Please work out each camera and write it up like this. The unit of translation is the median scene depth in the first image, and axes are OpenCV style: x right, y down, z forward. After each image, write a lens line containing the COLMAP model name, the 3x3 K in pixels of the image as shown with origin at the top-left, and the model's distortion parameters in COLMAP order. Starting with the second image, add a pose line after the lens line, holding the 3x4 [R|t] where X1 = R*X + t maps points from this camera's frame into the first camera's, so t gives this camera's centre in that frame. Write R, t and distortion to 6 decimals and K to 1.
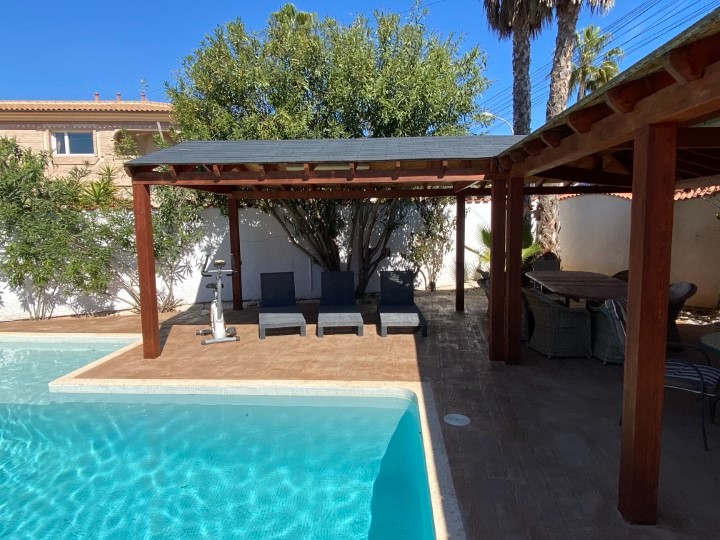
lens RADIAL K [[461.9, 0, 361.5], [0, 461.9, 270.1], [0, 0, 1]] dist [0.048593, -0.053508]
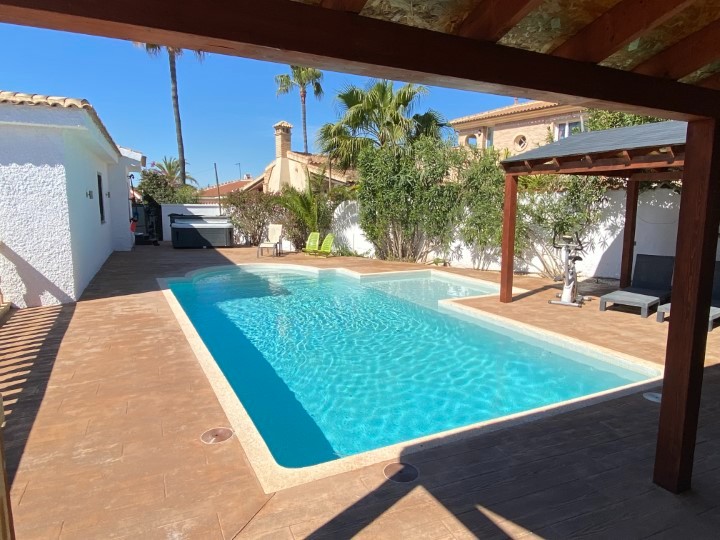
lens RADIAL K [[461.9, 0, 361.6], [0, 461.9, 273.5], [0, 0, 1]] dist [0.048593, -0.053508]
pose [[0.516448, 0.141526, -0.844543, 0.346452], [-0.096659, 0.989579, 0.106722, -0.001613], [0.850846, 0.026516, 0.524746, -0.061766]]
